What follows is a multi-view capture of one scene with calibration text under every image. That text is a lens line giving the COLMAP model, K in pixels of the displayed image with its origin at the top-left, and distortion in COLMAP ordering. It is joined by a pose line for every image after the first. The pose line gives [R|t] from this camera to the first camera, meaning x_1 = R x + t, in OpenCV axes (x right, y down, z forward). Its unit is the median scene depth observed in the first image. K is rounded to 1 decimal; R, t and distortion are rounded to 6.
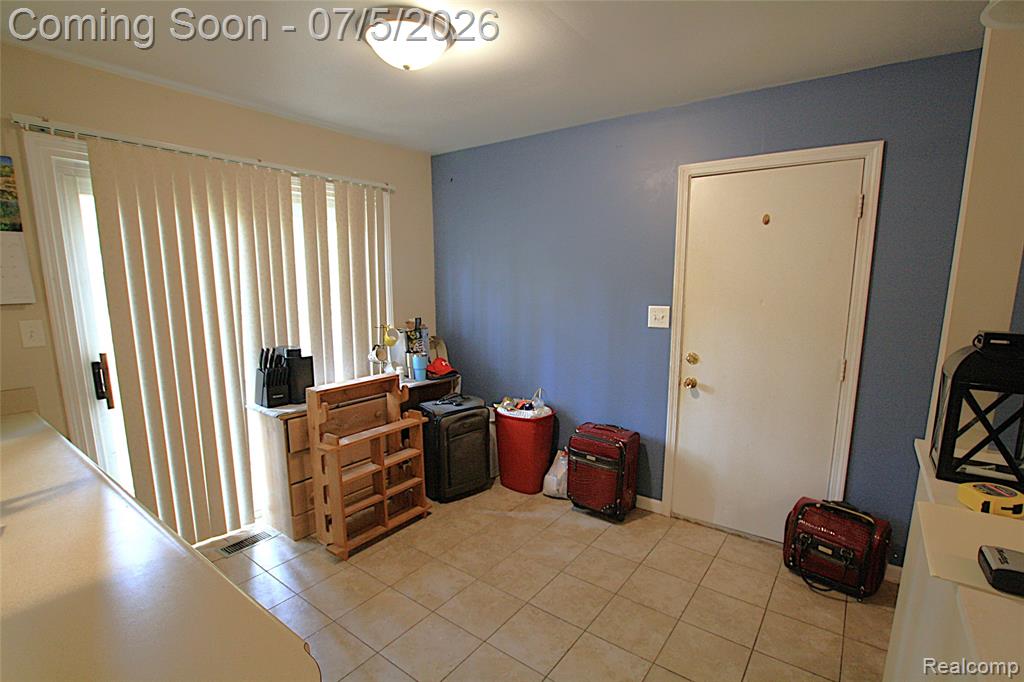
lens RADIAL K [[474.9, 0, 519.0], [0, 474.9, 359.6], [0, 0, 1]] dist [-0.005629, -0.000378]
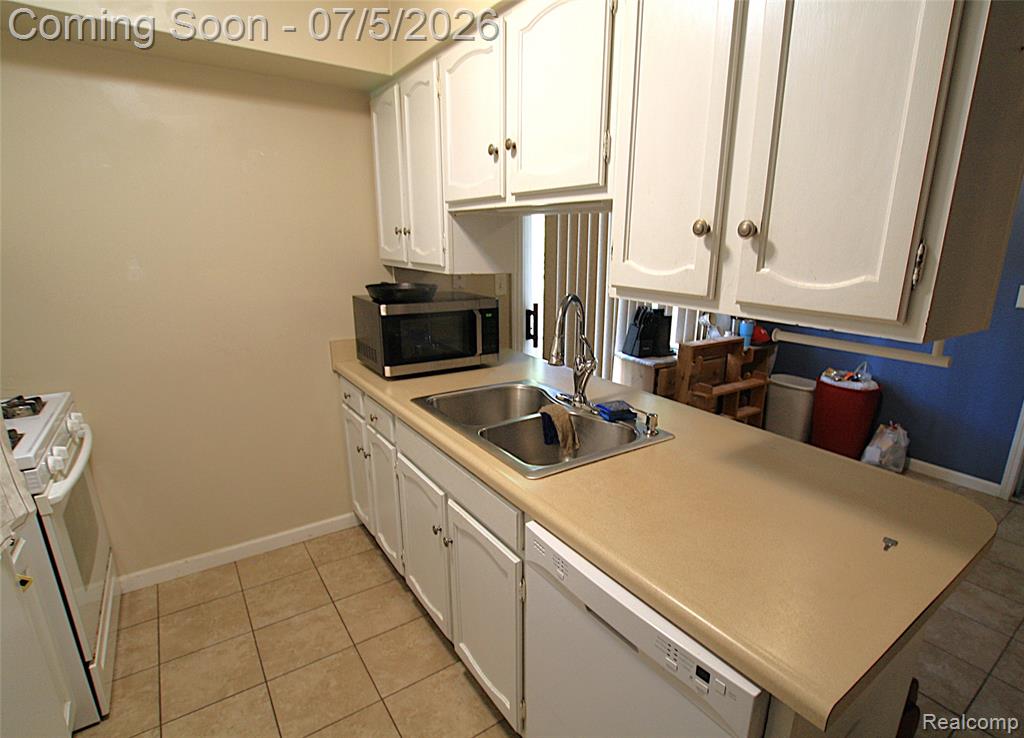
lens RADIAL K [[518.5, 0, 556.8], [0, 518.5, 383.0], [0, 0, 1]] dist [-0.028899, 0.003493]
pose [[0.957645, 0.092939, -0.272540, -0.331727], [-0.065338, 0.991928, 0.108675, 0.033688], [0.280440, -0.086265, 0.955987, -0.269386]]
